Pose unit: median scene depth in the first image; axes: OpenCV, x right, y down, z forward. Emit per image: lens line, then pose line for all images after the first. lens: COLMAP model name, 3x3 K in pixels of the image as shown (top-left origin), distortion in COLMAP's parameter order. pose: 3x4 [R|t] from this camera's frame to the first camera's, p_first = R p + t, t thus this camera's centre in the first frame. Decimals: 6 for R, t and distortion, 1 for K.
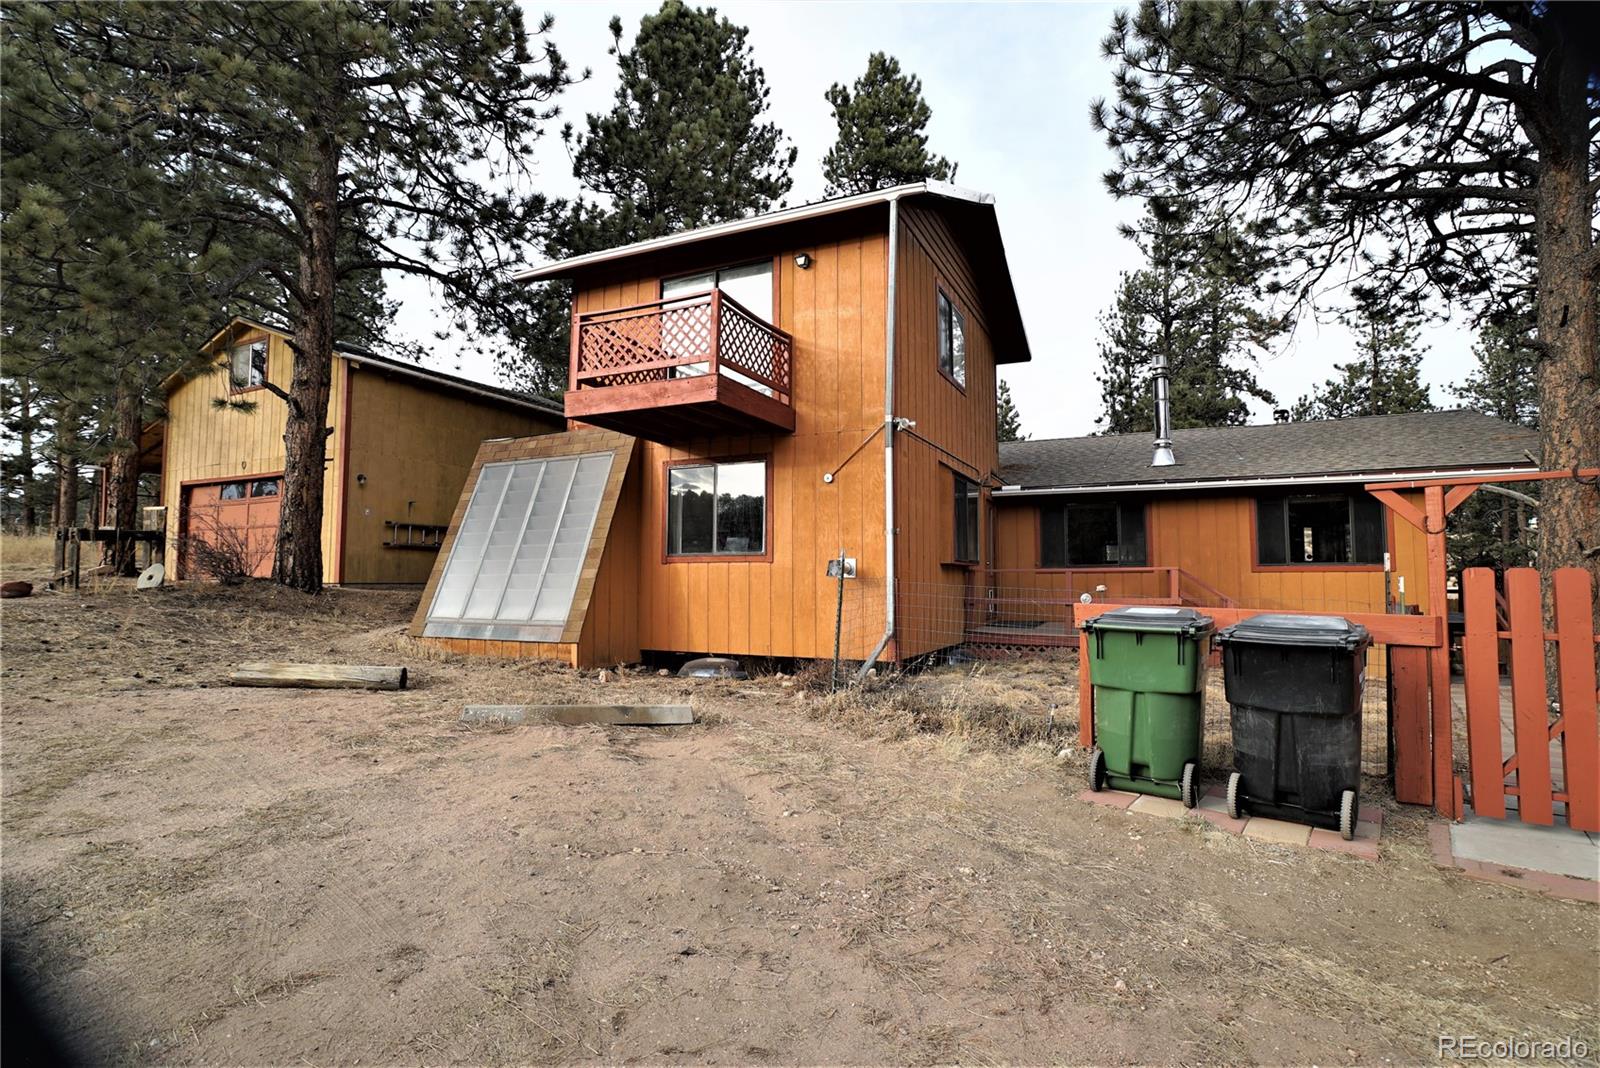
lens RADIAL K [[771.1, 0, 800.0], [0, 771.1, 534.0], [0, 0, 1]] dist [-0.032311, 0.001118]
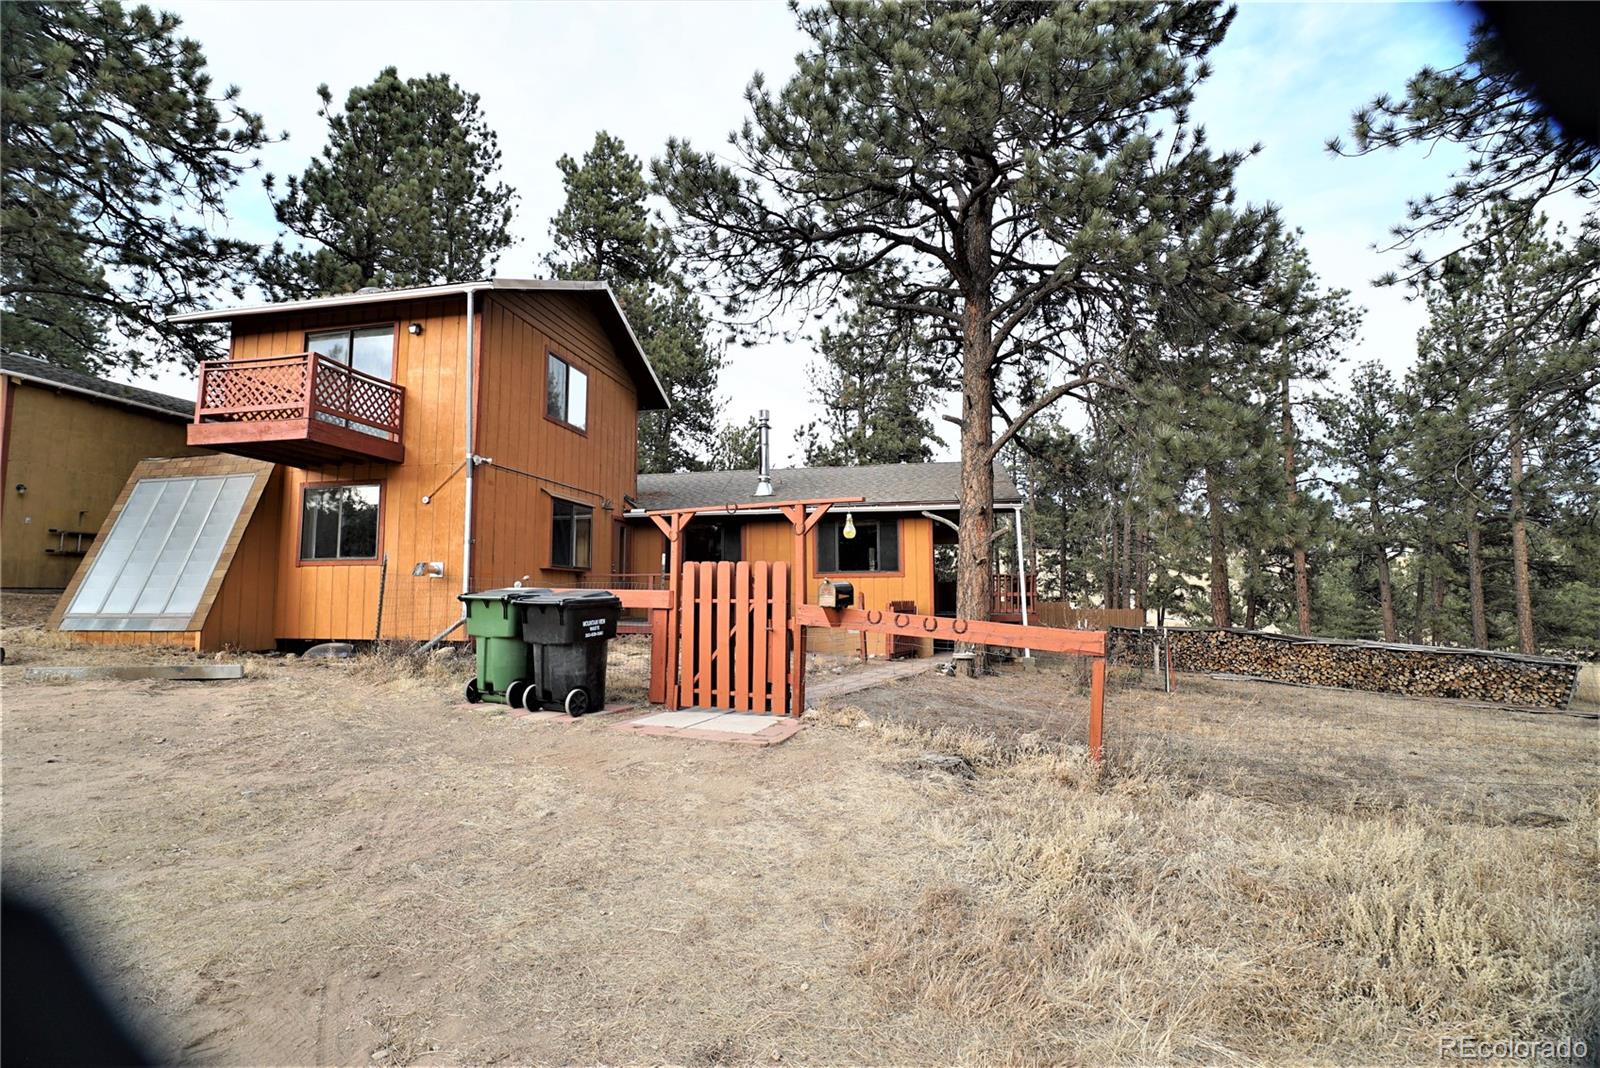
lens RADIAL K [[736.9, 0, 800.0], [0, 736.9, 534.0], [0, 0, 1]] dist [-0.063929, 0.026095]
pose [[0.968666, 0.014647, 0.247936, 0.291872], [-0.008363, 0.999617, -0.026379, 0.009391], [-0.248228, 0.023479, 0.968417, -0.276374]]
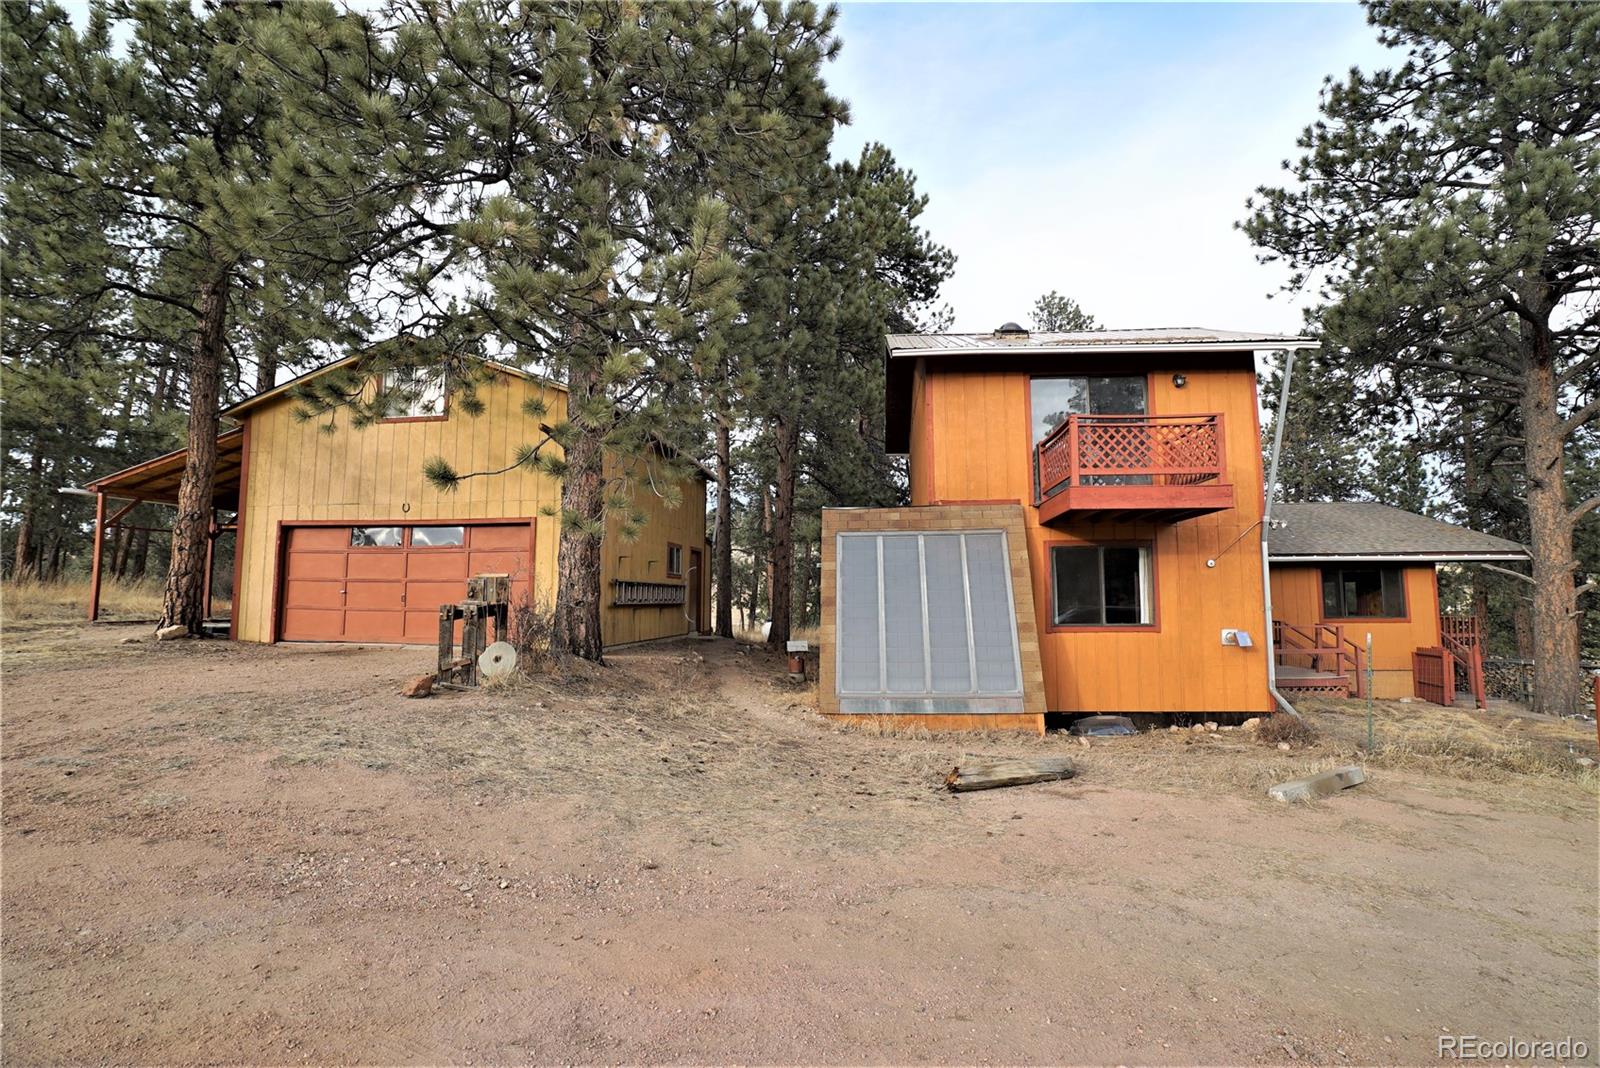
lens RADIAL K [[736.9, 0, 800.0], [0, 736.9, 534.0], [0, 0, 1]] dist [-0.063929, 0.026095]
pose [[0.940197, 0.025659, 0.339662, -0.823192], [-0.017278, 0.999468, -0.027677, -0.064732], [-0.340192, 0.020153, 0.940140, 0.121348]]
